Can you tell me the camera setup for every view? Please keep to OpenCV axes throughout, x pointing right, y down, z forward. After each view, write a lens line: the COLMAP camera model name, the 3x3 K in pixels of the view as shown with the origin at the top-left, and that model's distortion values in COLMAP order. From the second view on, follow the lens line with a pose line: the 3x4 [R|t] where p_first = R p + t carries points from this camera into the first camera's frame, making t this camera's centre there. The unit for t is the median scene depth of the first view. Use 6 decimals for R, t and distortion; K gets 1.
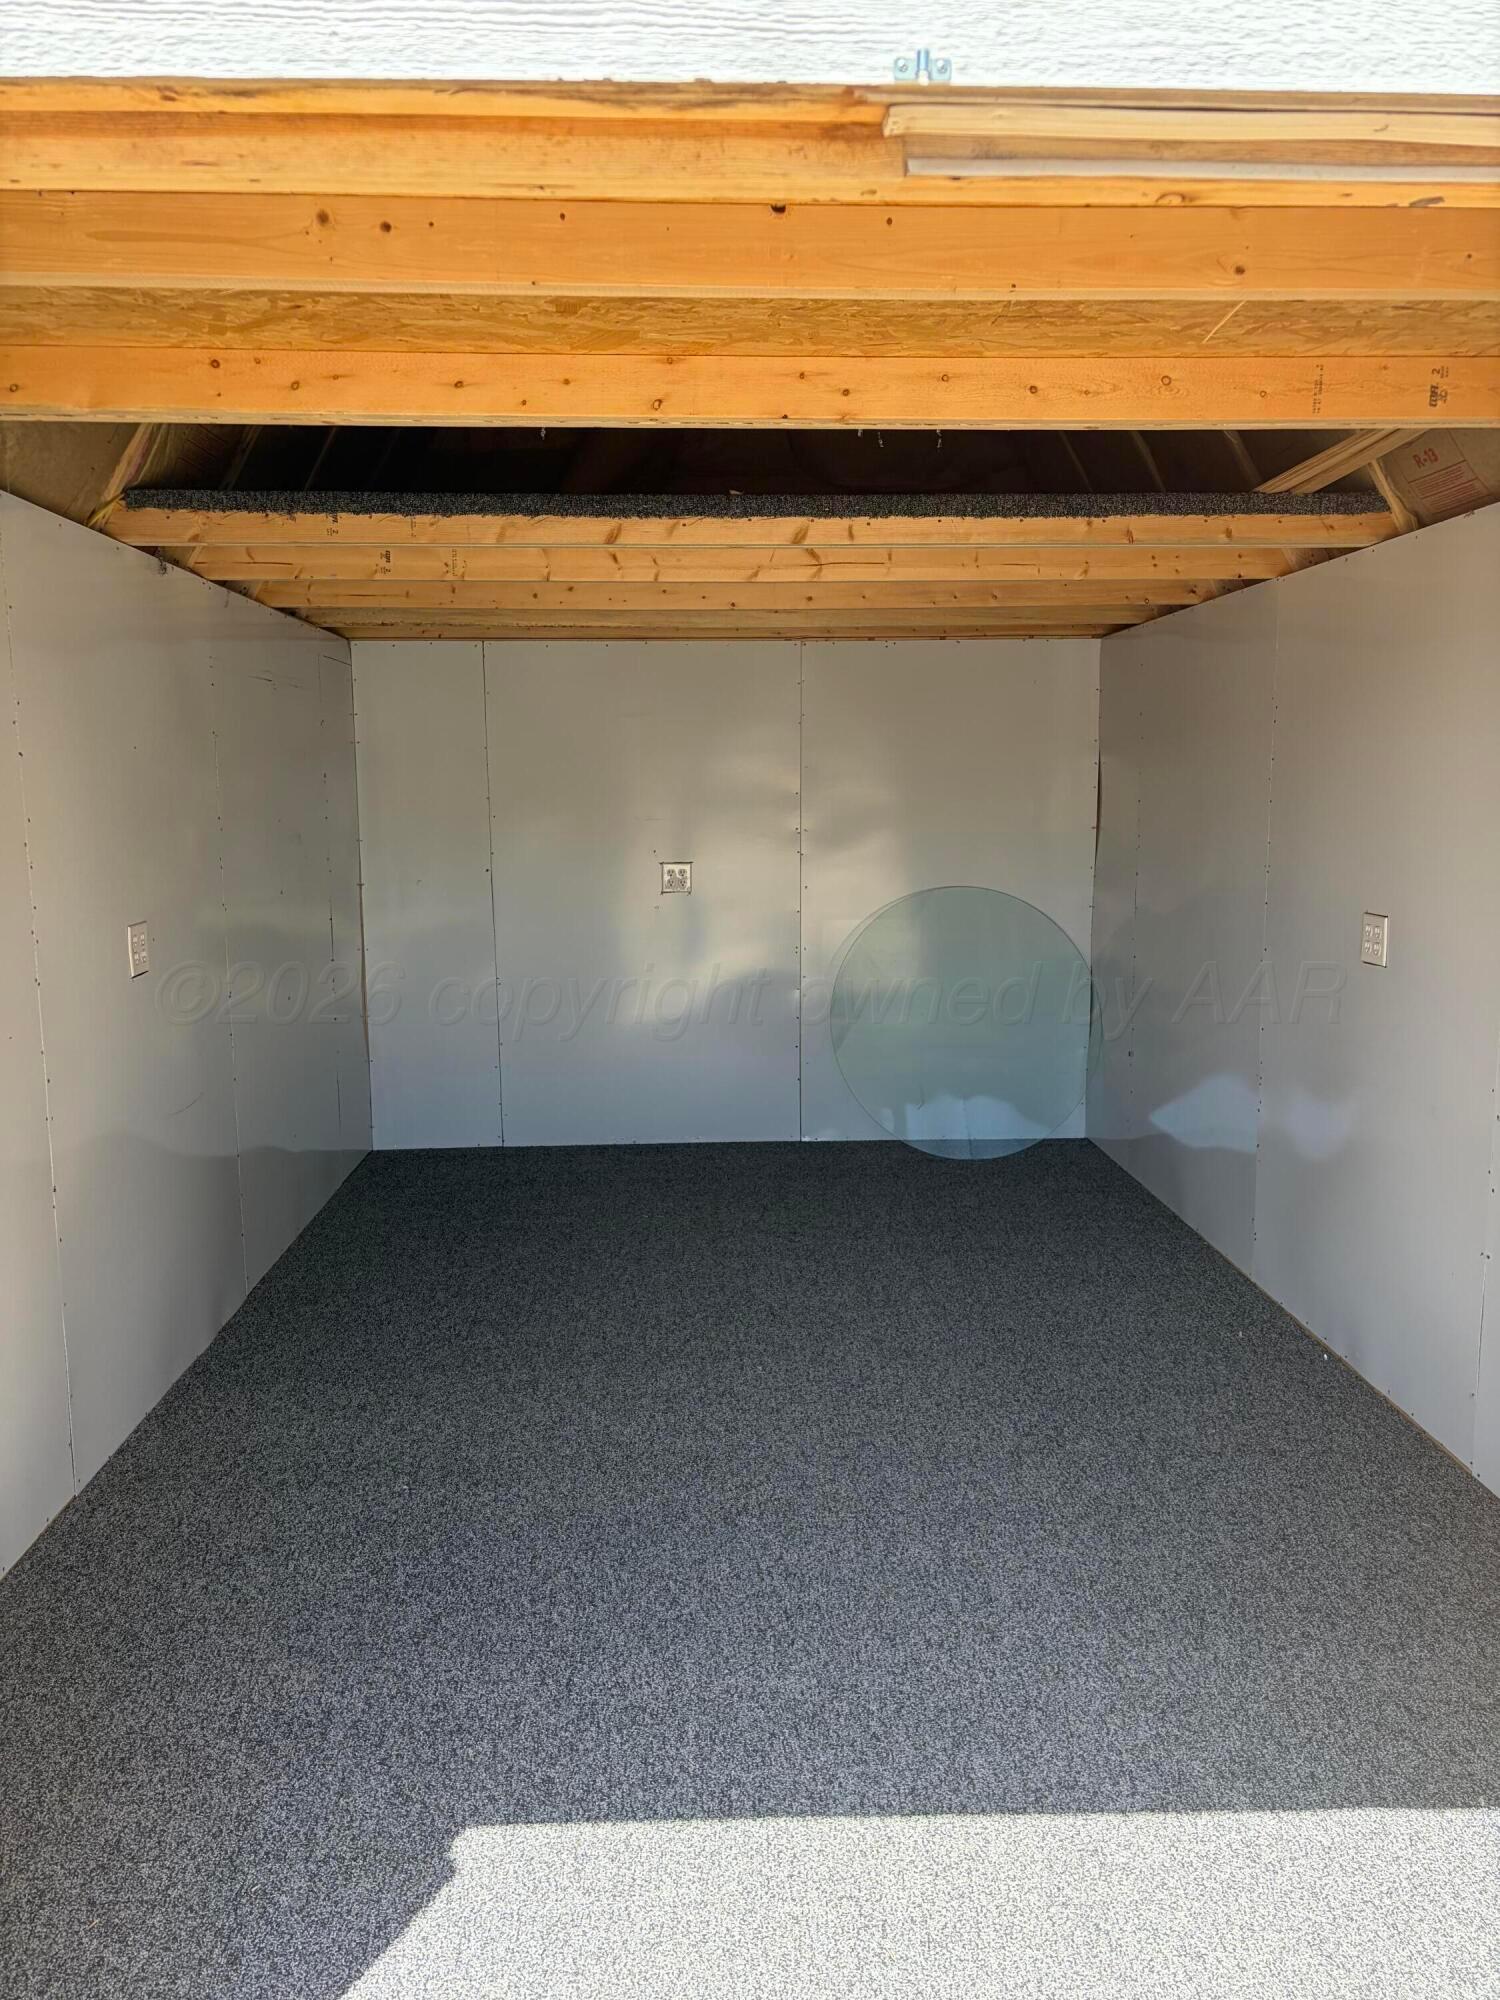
lens RADIAL K [[1517.0, 0, 751.4], [0, 1517.0, 1009.9], [0, 0, 1]] dist [0.031685, -0.020826]
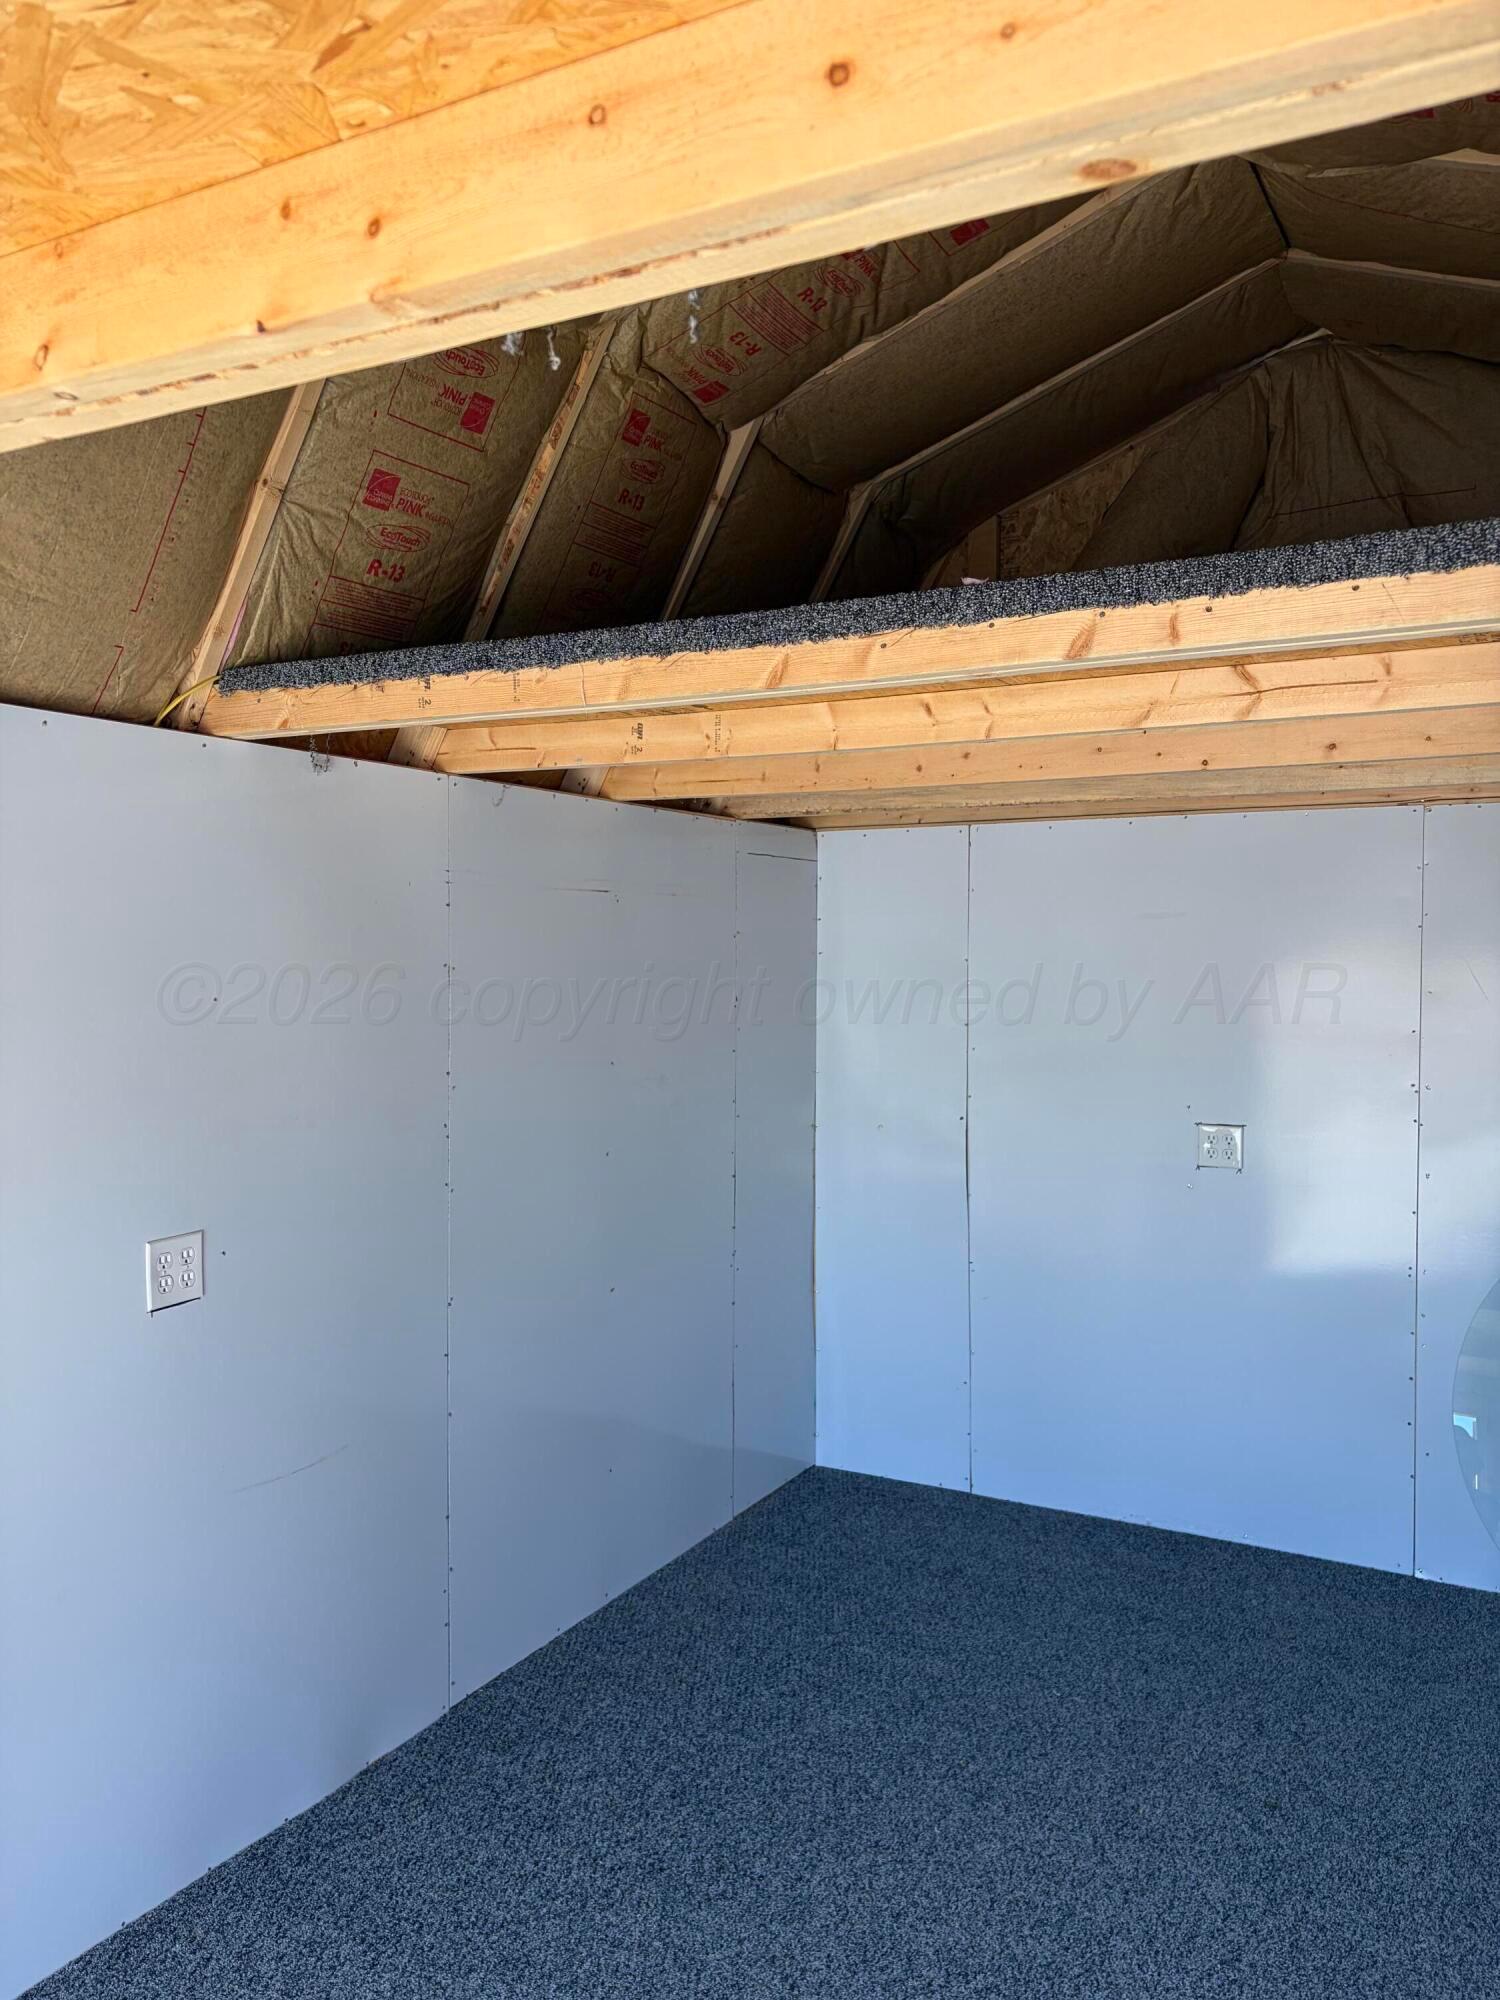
lens RADIAL K [[1517.0, 0, 746.3], [0, 1517.0, 982.7], [0, 0, 1]] dist [0.031685, -0.020826]
pose [[0.852822, 0.020385, -0.521804, 0.216839], [-0.084105, 0.991555, -0.098722, -0.127554], [0.515384, 0.128078, 0.847334, 0.492688]]
